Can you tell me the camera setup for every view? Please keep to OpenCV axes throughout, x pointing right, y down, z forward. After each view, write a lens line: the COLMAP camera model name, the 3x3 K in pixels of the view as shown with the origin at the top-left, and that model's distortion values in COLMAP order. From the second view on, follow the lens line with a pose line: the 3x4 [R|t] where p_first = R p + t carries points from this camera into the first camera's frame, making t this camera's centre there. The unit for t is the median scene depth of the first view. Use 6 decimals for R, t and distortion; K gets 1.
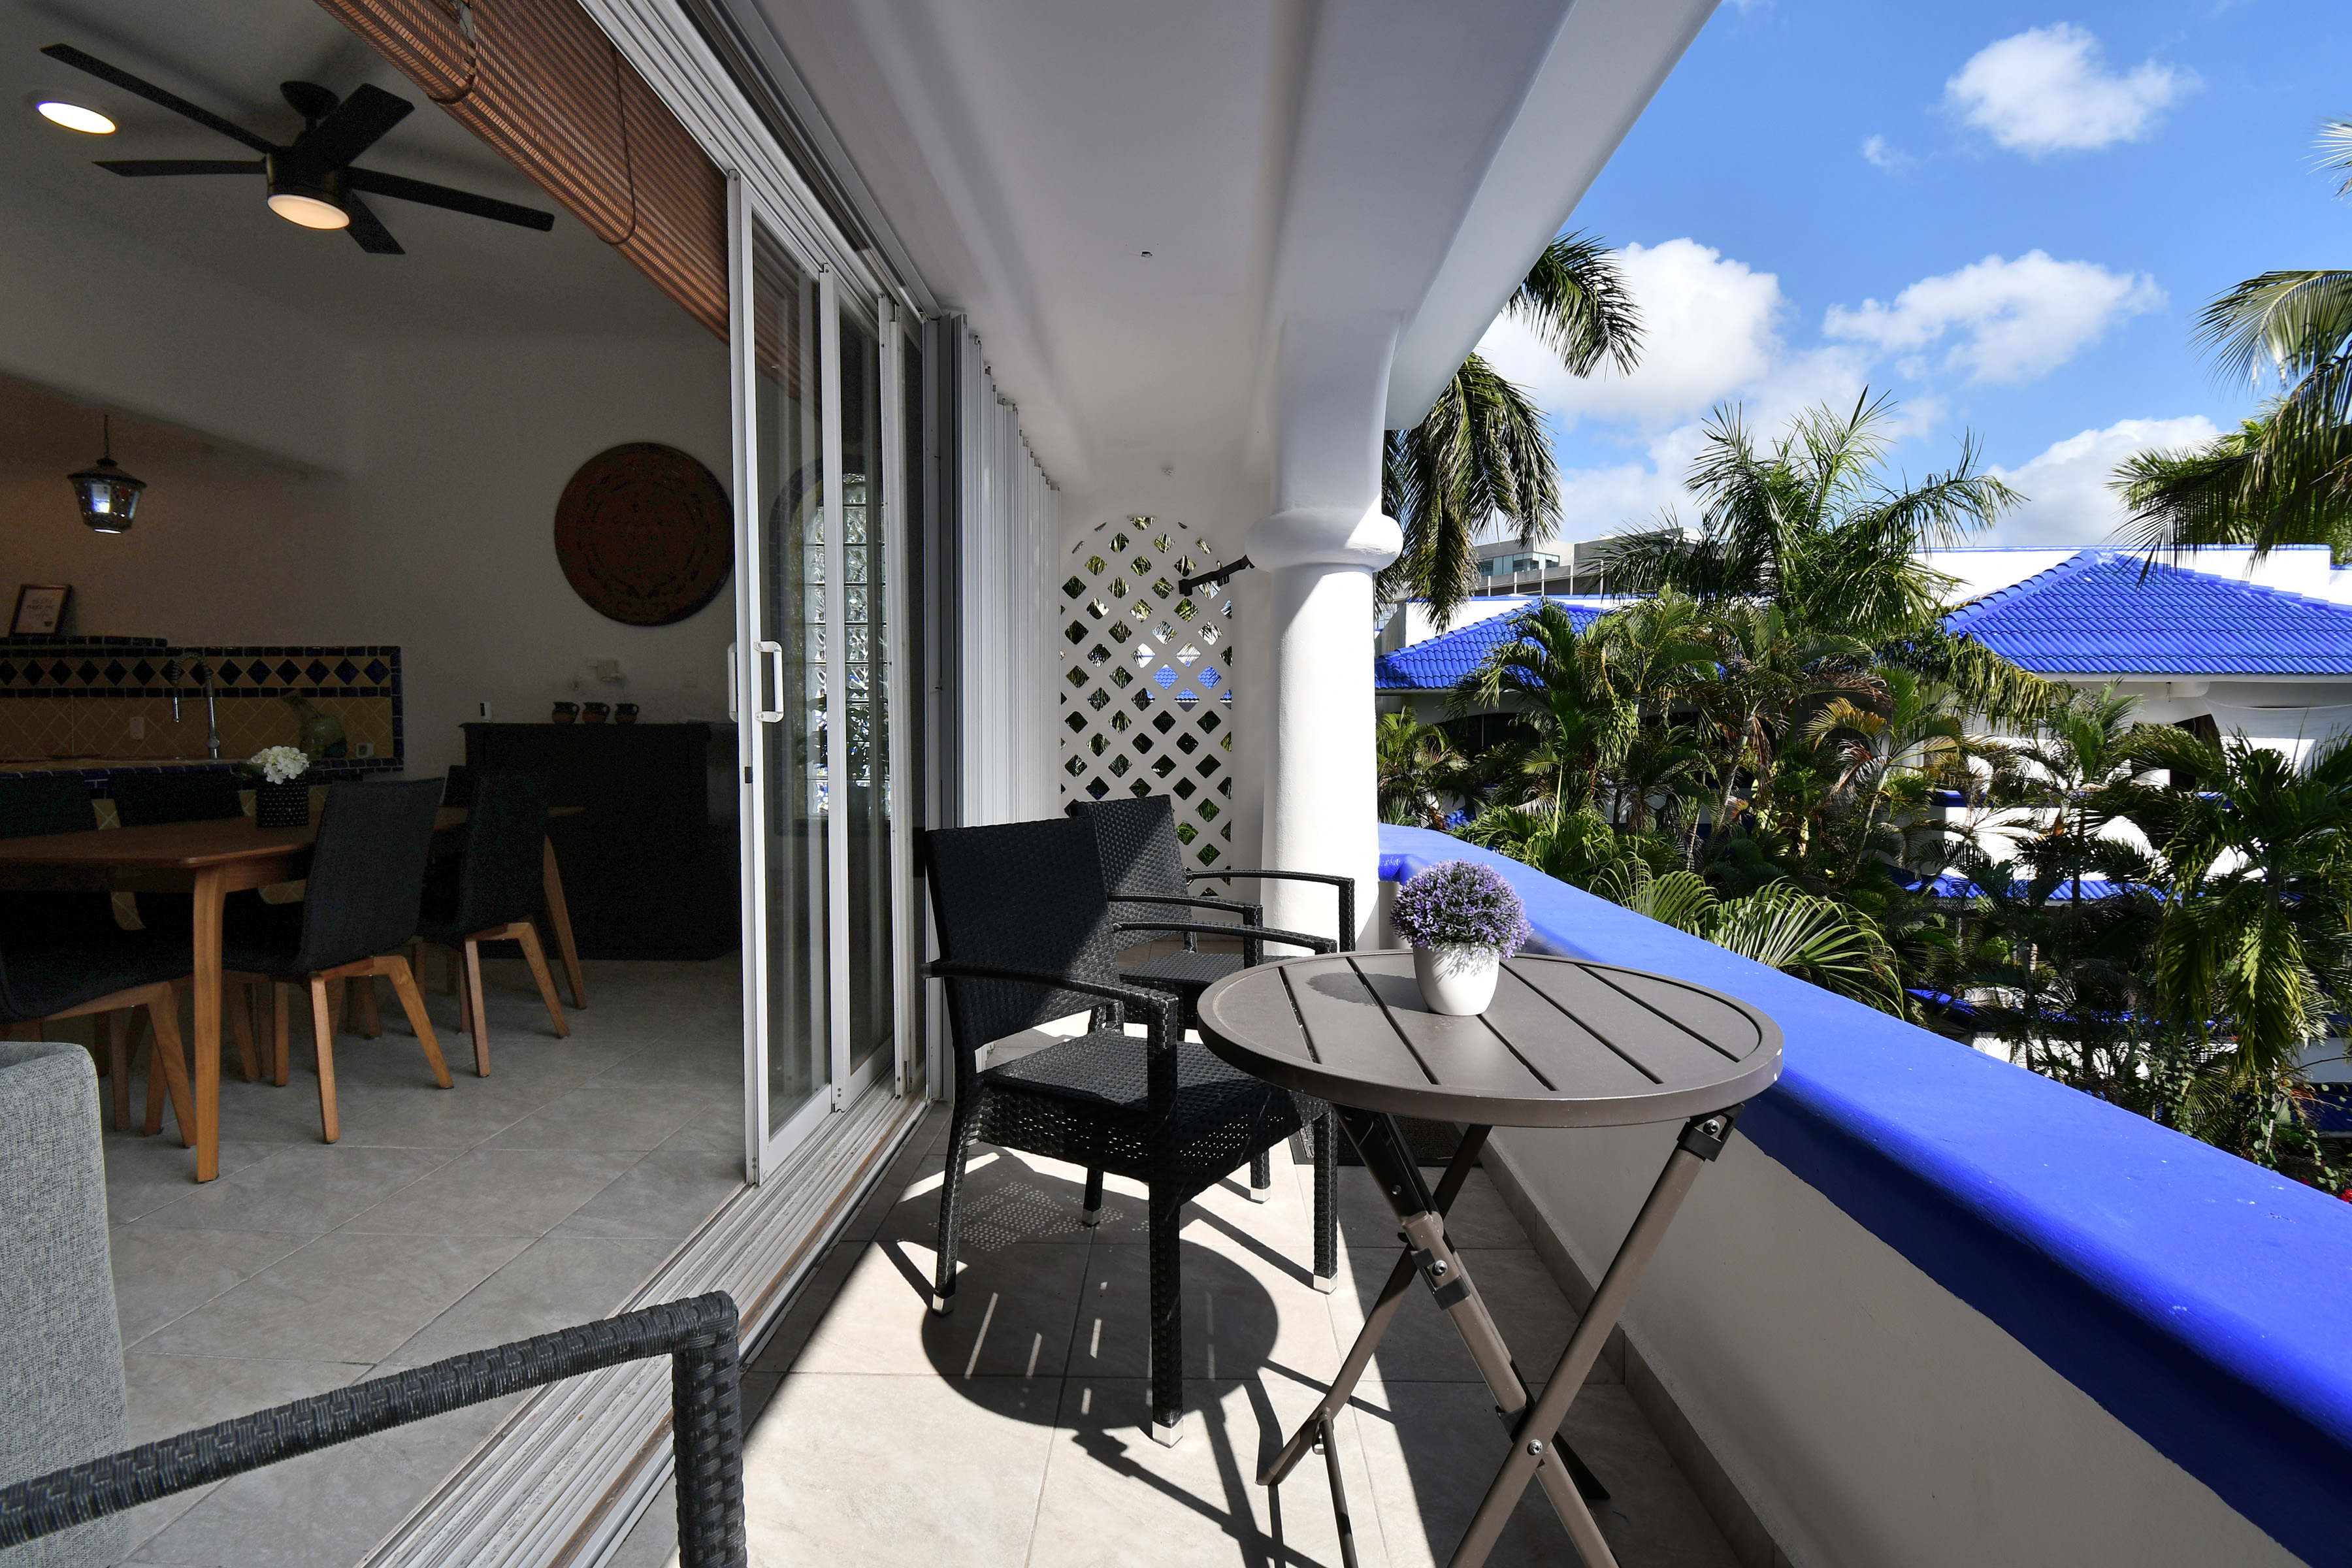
lens RADIAL K [[1091.9, 0, 1180.5], [0, 1091.9, 784.1], [0, 0, 1]] dist [0.009432, -0.019704]
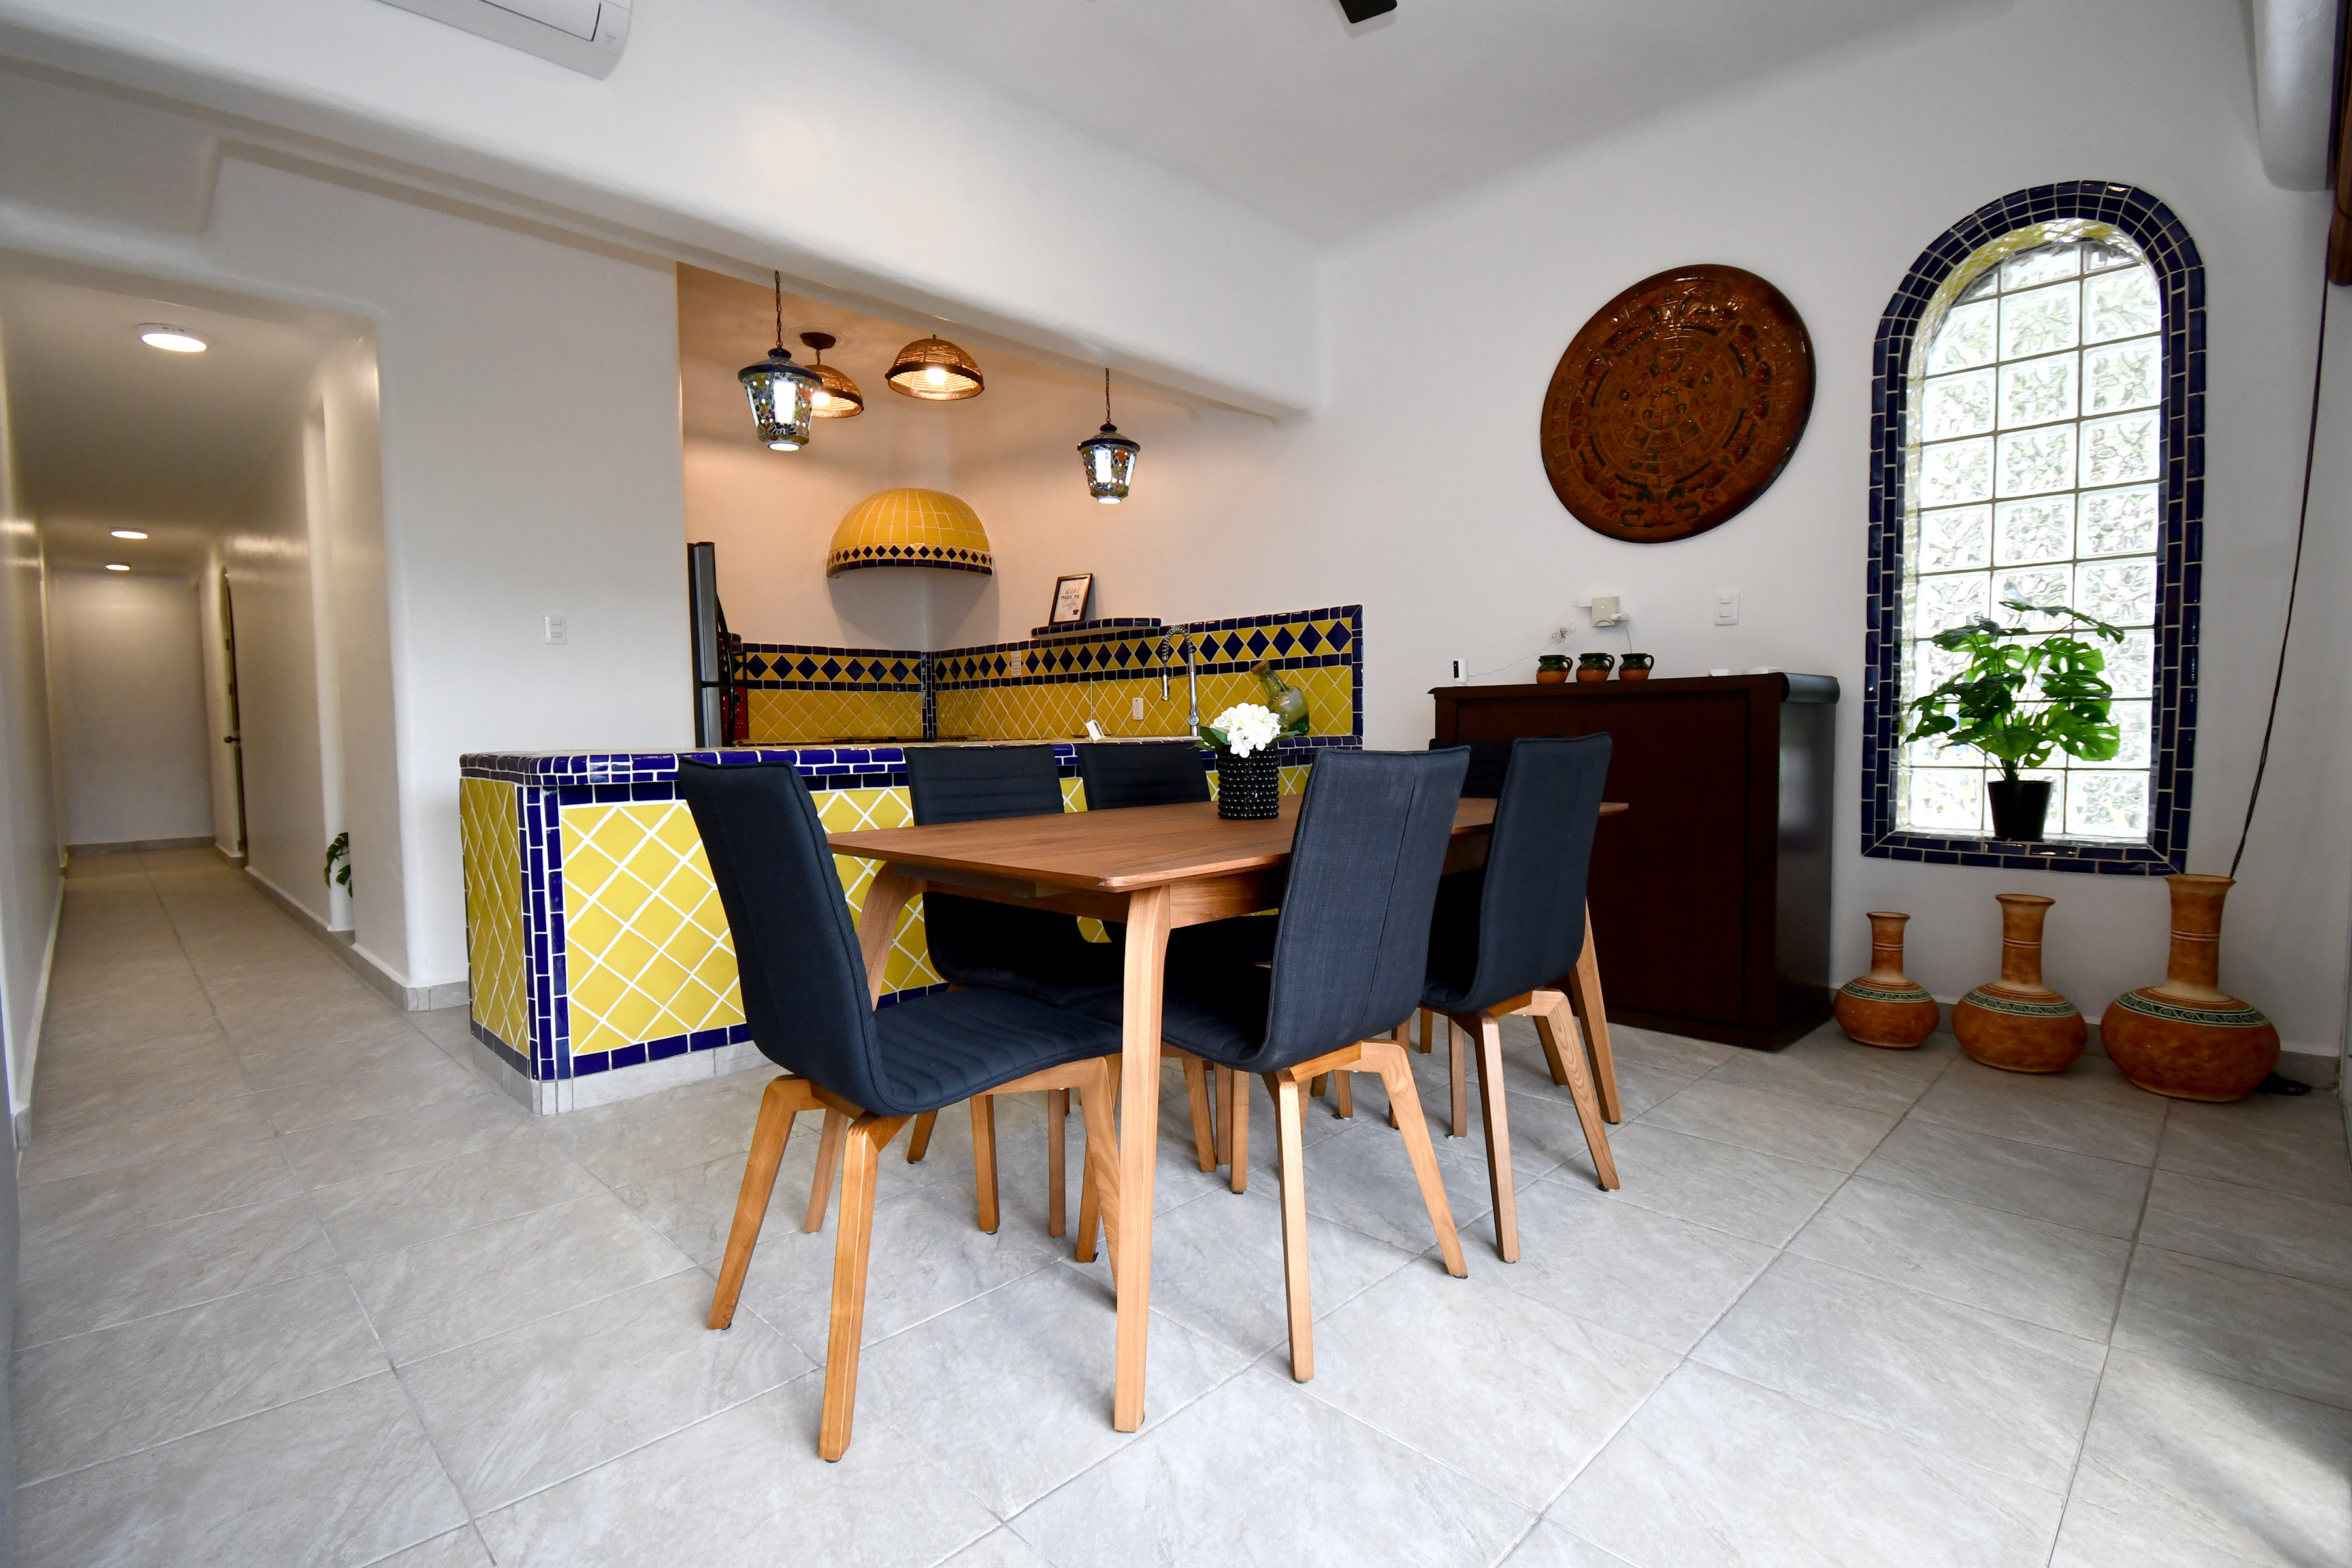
lens RADIAL K [[1091.9, 0, 1177.6], [0, 1091.9, 801.4], [0, 0, 1]] dist [0.009432, -0.019704]
pose [[0.725901, 0.030904, -0.687104, -0.232957], [-0.015361, 0.999469, 0.028726, 0.005359], [0.687627, -0.010298, 0.725991, 0.285117]]
